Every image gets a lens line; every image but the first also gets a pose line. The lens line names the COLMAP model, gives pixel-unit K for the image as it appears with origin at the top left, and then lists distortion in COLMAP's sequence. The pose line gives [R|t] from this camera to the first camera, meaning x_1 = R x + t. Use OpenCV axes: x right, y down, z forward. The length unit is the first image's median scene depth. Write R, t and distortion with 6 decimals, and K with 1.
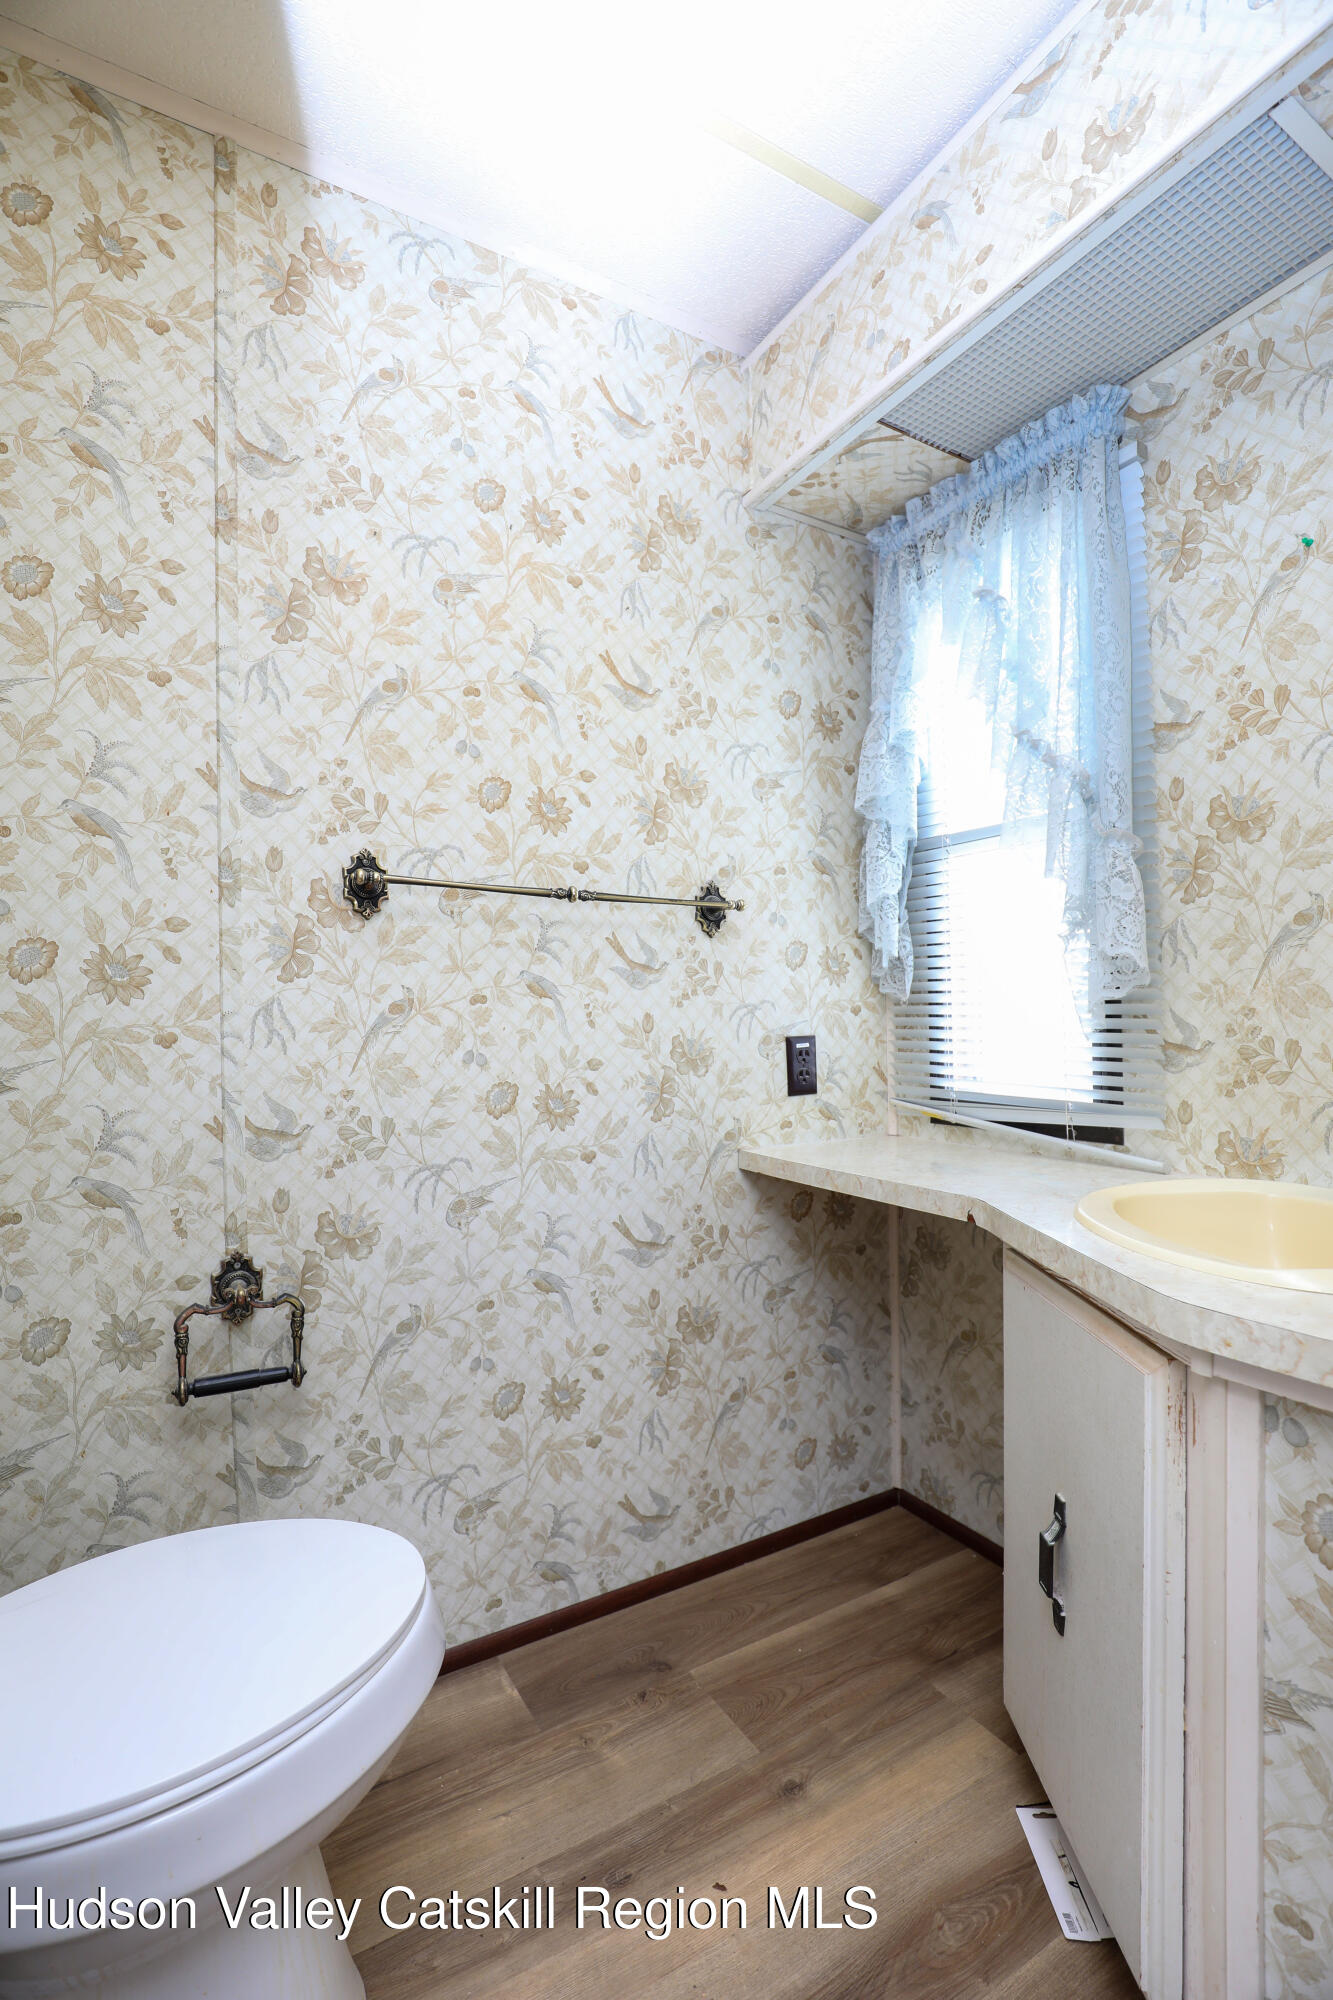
lens RADIAL K [[917.4, 0, 666.5], [0, 917.4, 1000.0], [0, 0, 1]] dist [-0.041812, 0.009886]
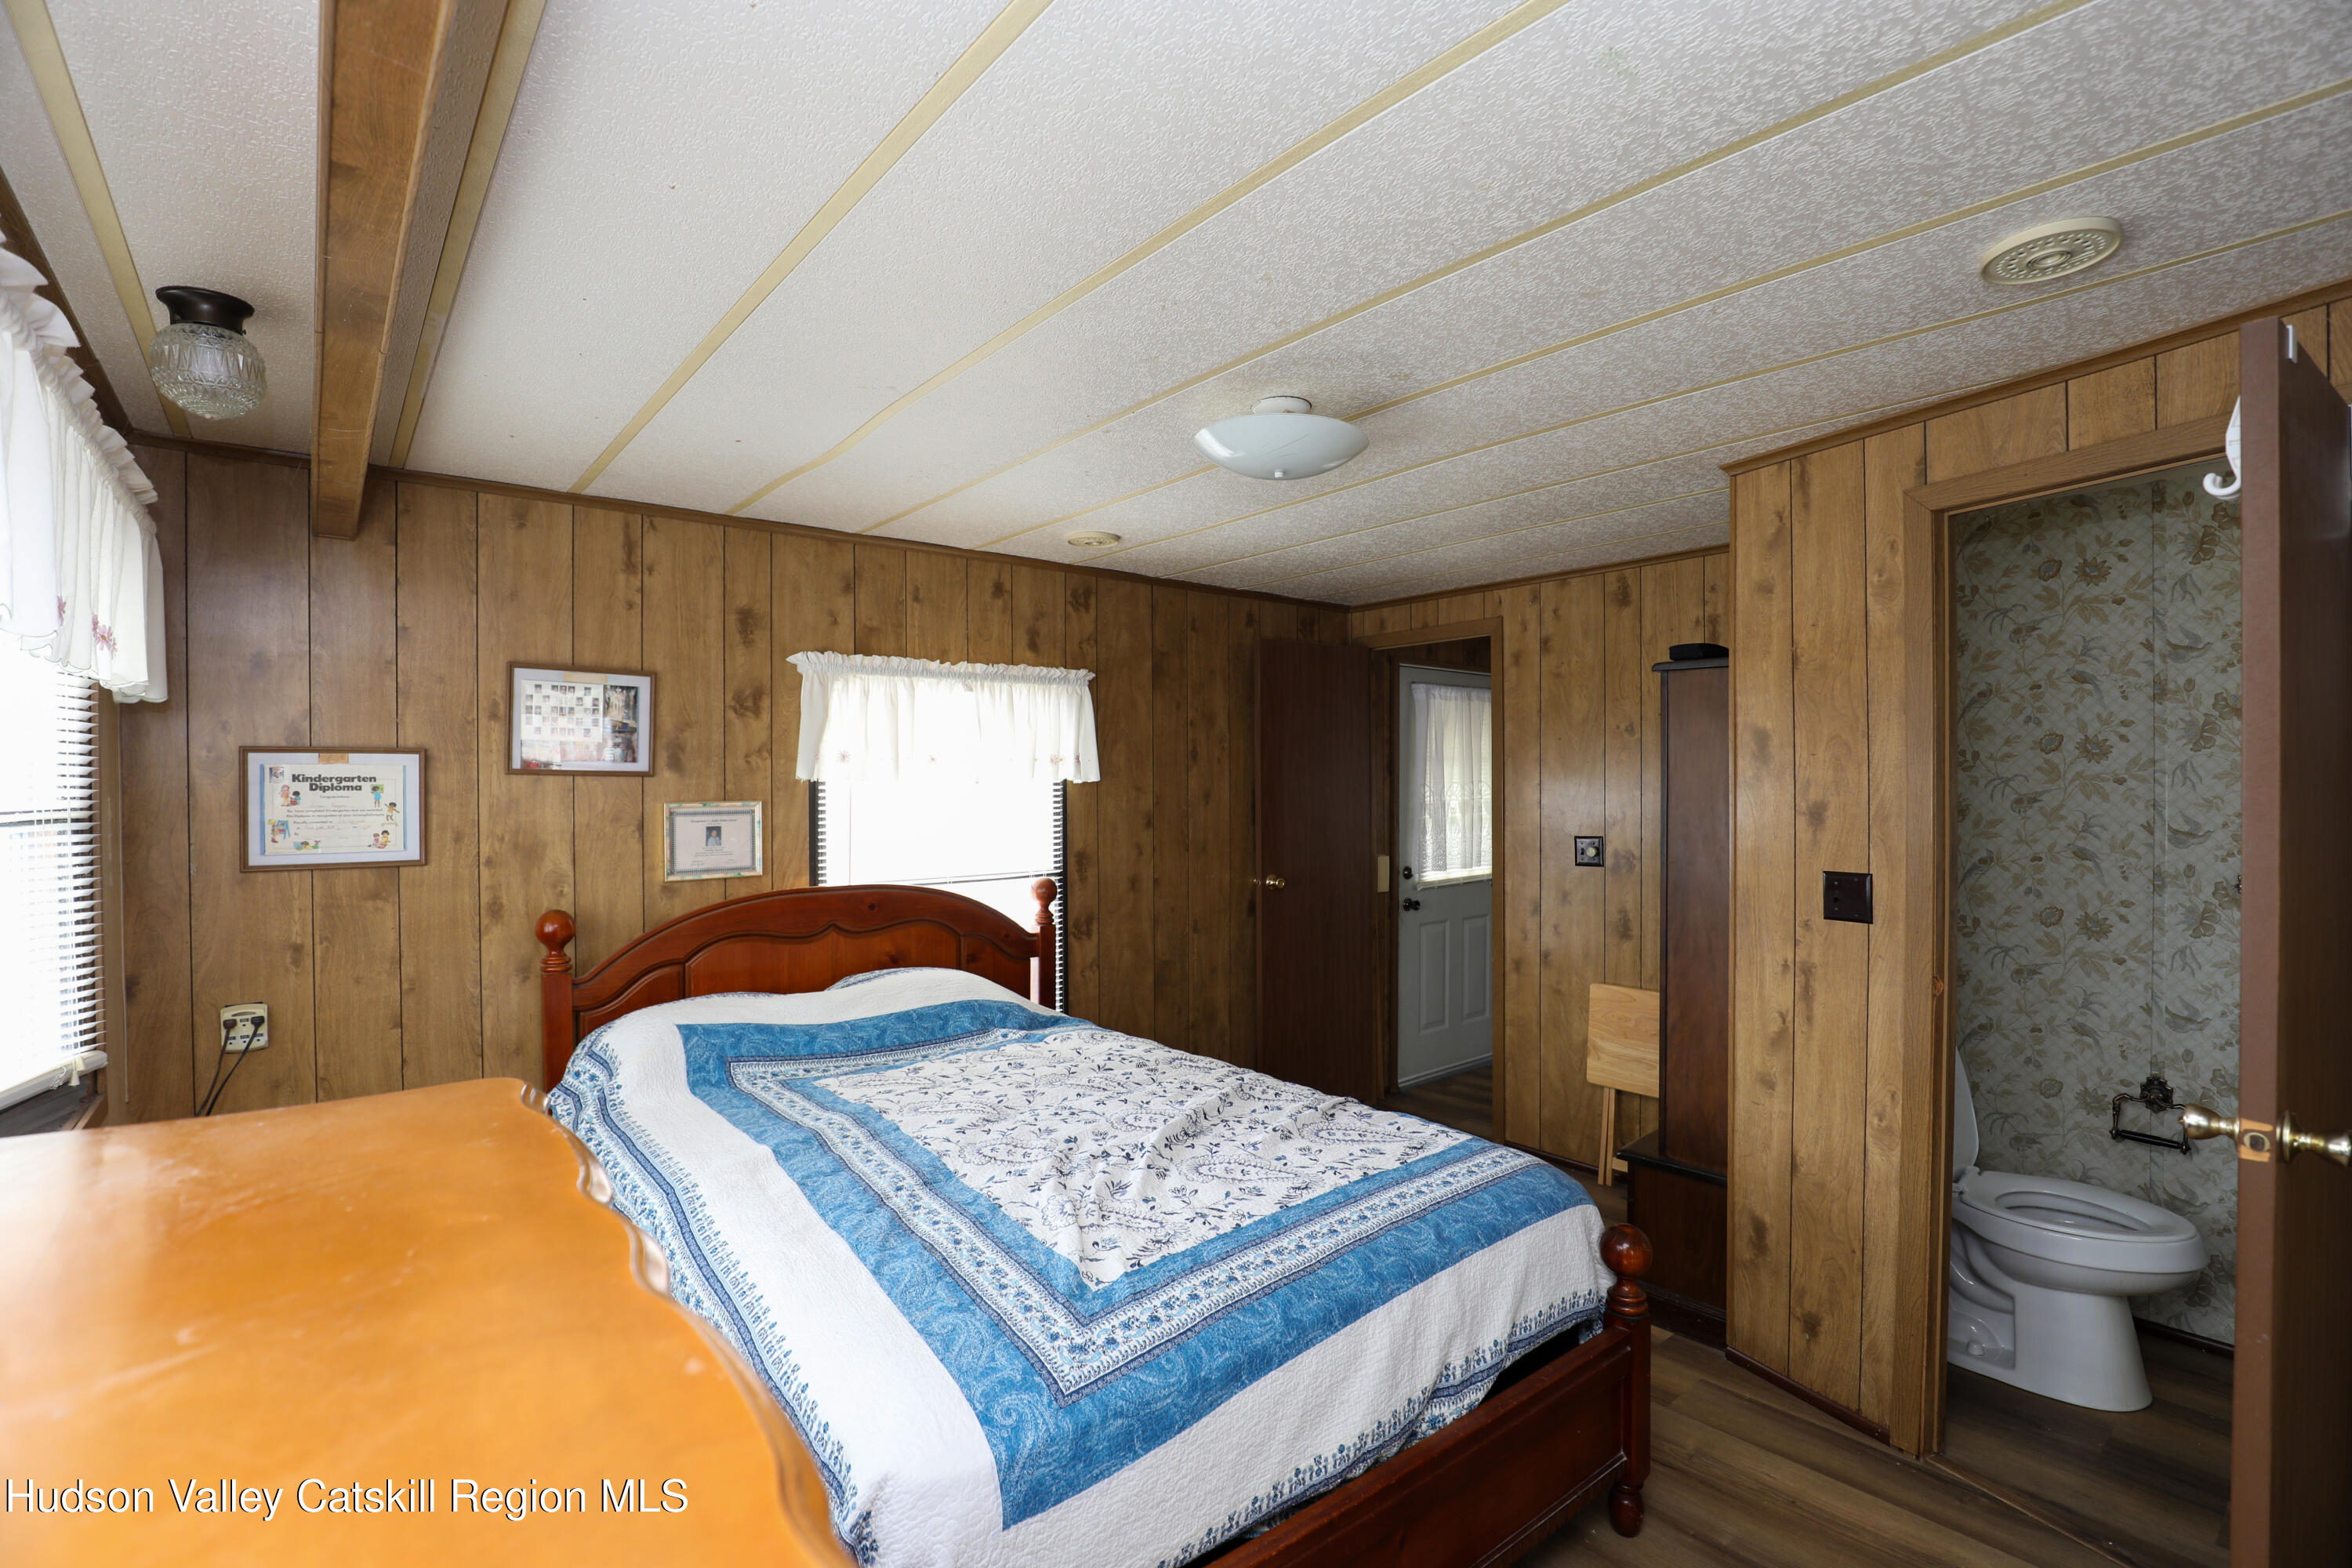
lens RADIAL K [[1078.8, 0, 1160.9], [0, 1078.8, 790.4], [0, 0, 1]] dist [-0.041812, 0.009886]
pose [[0.147158, 0.013685, -0.989018, 1.414270], [-0.008647, 0.999884, 0.012549, -0.340397], [0.989075, 0.006705, 0.147260, -1.436732]]
